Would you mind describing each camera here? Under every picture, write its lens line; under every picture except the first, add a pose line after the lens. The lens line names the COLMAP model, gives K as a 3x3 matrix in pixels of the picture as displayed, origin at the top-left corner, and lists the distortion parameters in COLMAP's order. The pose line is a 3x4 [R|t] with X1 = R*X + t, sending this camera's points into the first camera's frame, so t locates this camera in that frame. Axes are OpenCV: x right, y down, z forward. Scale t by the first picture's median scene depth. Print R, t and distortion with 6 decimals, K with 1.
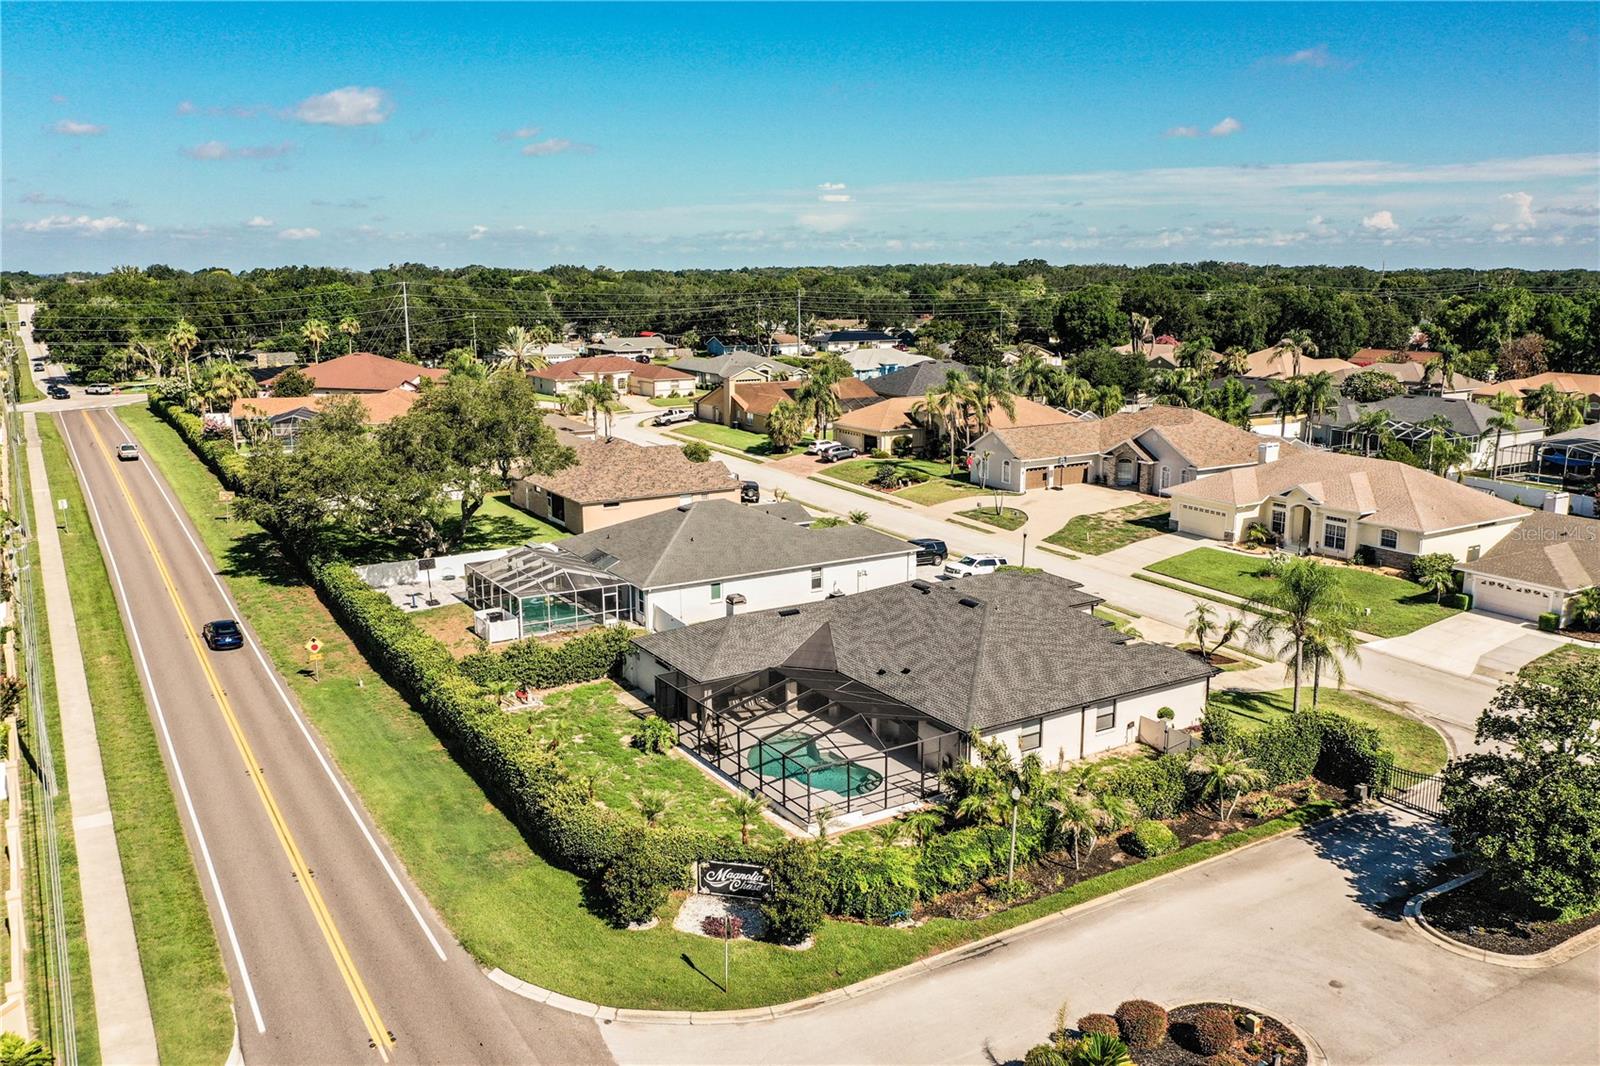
lens RADIAL K [[1258.8, 0, 801.6], [0, 1258.8, 529.4], [0, 0, 1]] dist [0.003674, -0.000810]
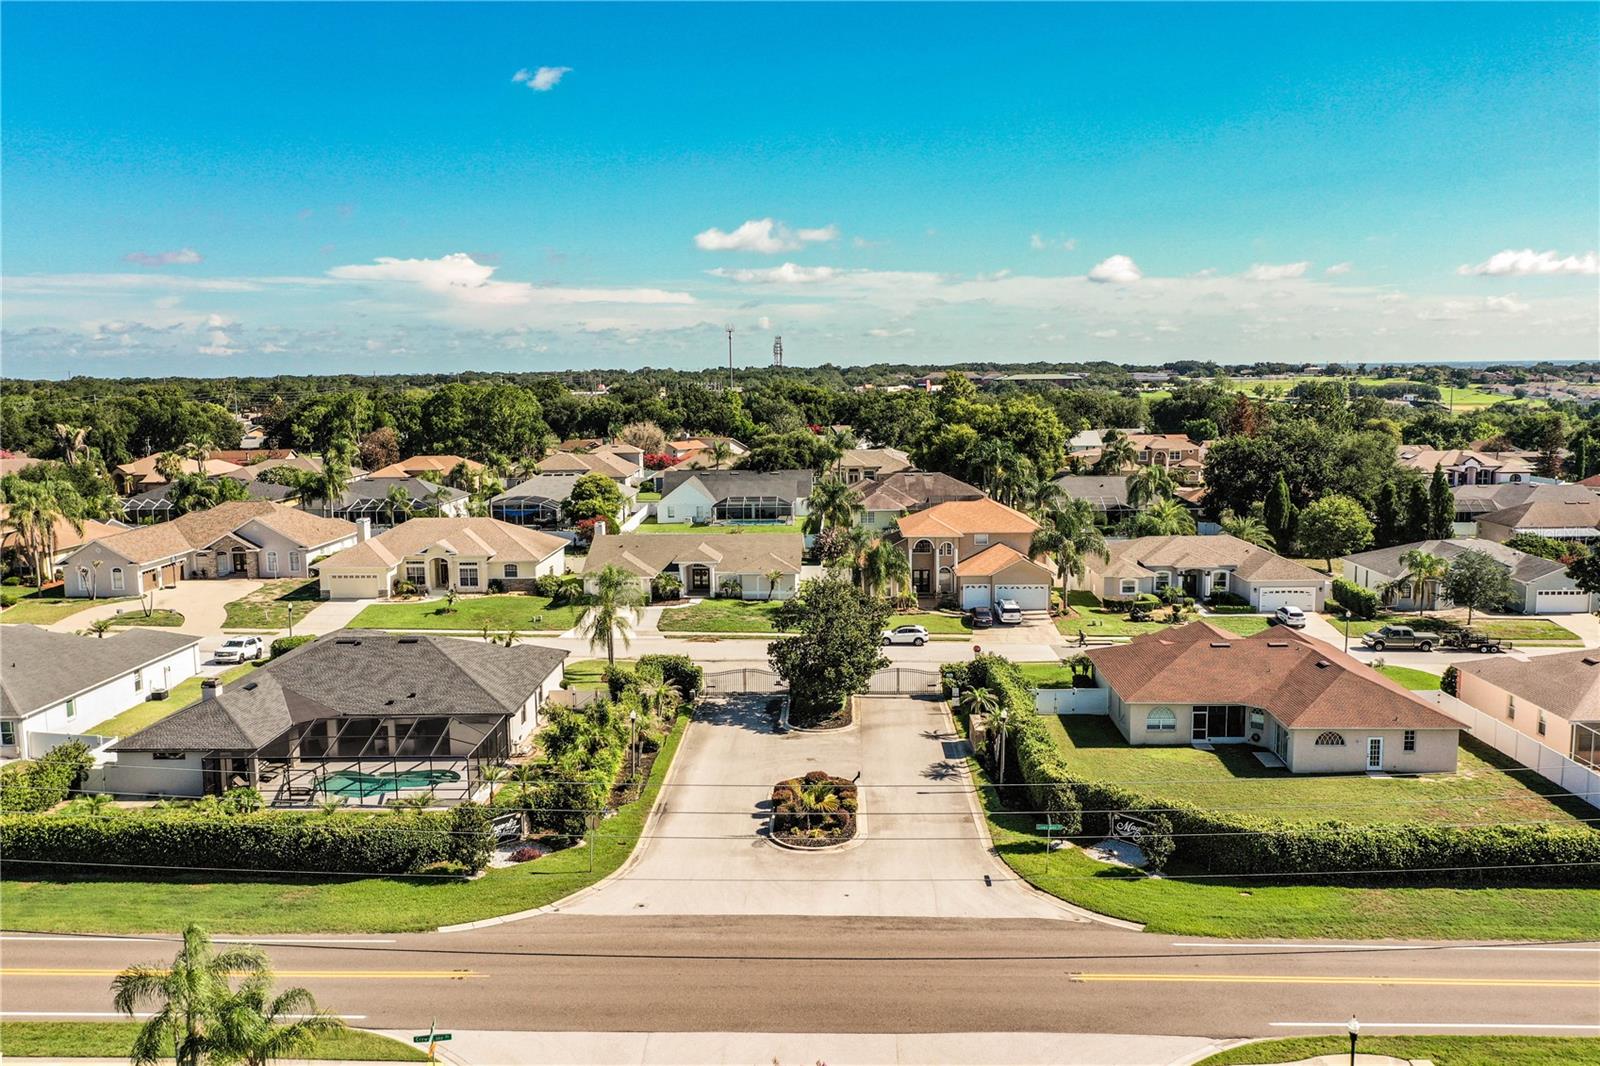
lens RADIAL K [[1258.8, 0, 801.6], [0, 1258.8, 529.4], [0, 0, 1]] dist [0.003674, -0.000810]
pose [[0.549354, -0.113441, 0.827853, -0.567171], [0.182640, 0.983087, 0.013515, 0.003080], [-0.815385, 0.143775, 0.560782, -0.033568]]
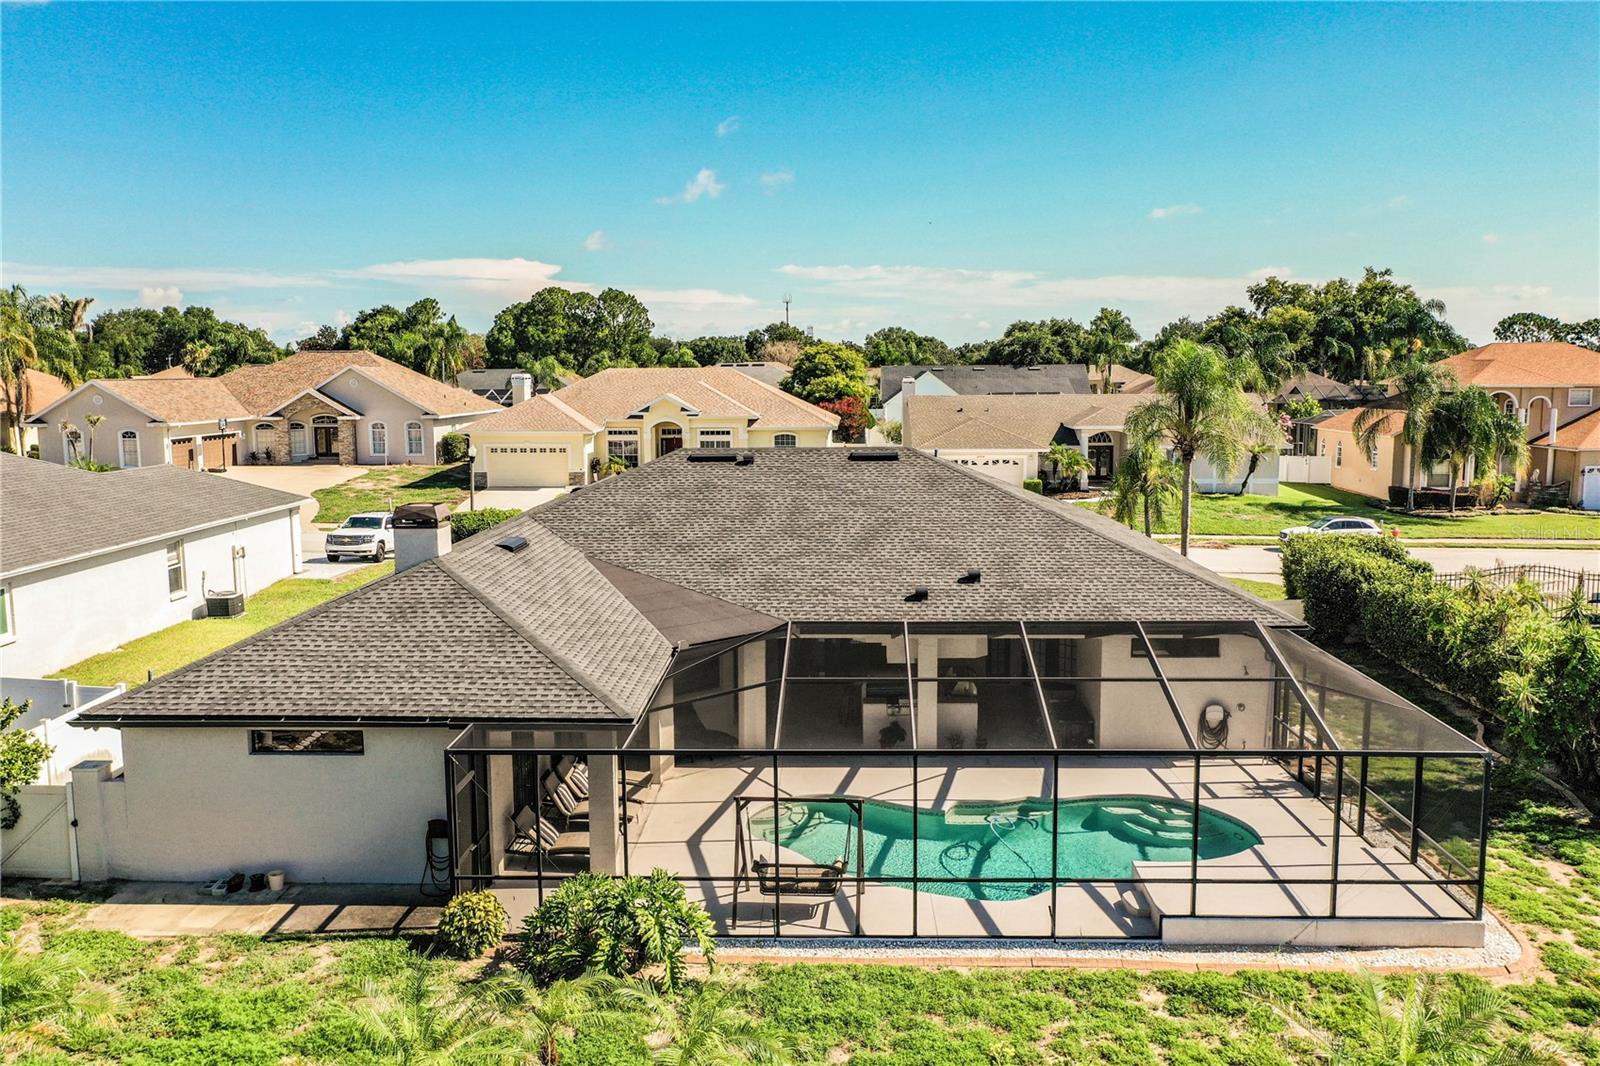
lens RADIAL K [[1258.8, 0, 801.6], [0, 1258.8, 529.4], [0, 0, 1]] dist [0.003674, -0.000810]
pose [[0.557101, -0.107441, 0.823465, -0.239788], [0.175426, 0.984444, 0.009763, 0.064183], [-0.811705, 0.139019, 0.567283, 0.626577]]
